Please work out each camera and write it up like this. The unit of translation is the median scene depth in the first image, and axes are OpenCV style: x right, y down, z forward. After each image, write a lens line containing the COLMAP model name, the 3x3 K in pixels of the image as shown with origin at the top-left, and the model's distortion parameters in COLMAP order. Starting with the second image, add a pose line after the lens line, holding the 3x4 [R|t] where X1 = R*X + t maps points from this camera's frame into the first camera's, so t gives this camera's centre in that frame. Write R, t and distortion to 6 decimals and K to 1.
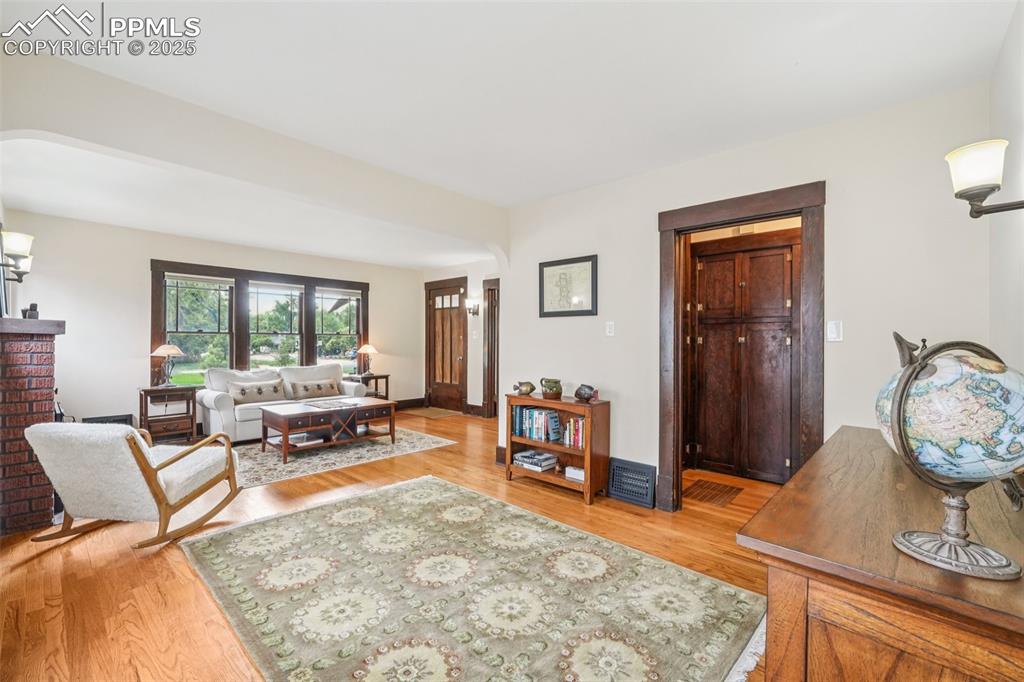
lens RADIAL K [[439.5, 0, 514.2], [0, 439.5, 340.0], [0, 0, 1]] dist [-0.002331, 0.000345]
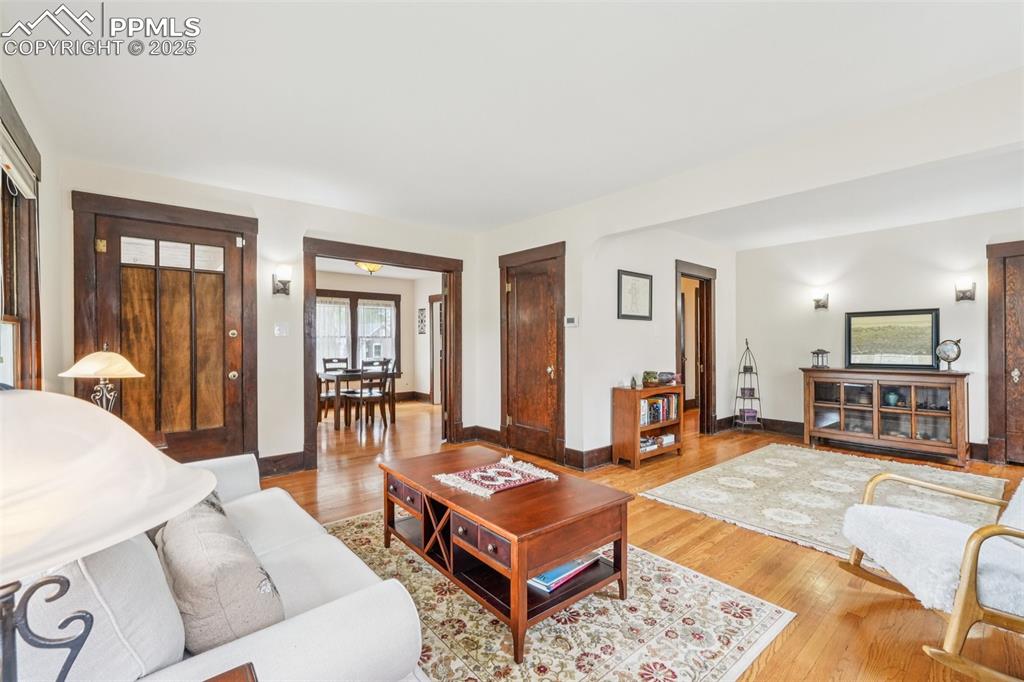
lens RADIAL K [[439.5, 0, 510.9], [0, 439.5, 341.0], [0, 0, 1]] dist [-0.002331, 0.000345]
pose [[0.122135, -0.002152, 0.992511, -1.079365], [-0.000184, 0.999998, 0.002191, 0.002761], [-0.992514, -0.000450, 0.122134, 1.138232]]
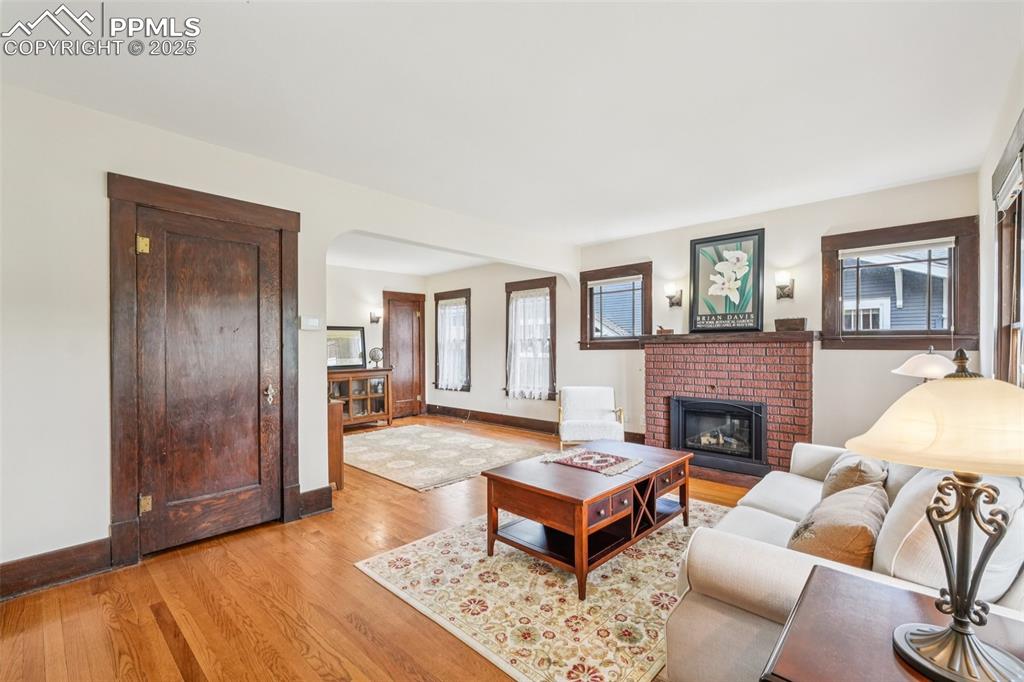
lens RADIAL K [[439.5, 0, 510.2], [0, 439.5, 350.6], [0, 0, 1]] dist [-0.002331, 0.000345]
pose [[-0.999820, 0.004063, 0.018507, -0.392716], [0.004188, 0.999969, 0.006728, 0.003880], [-0.018479, 0.006804, -0.999806, 1.919571]]
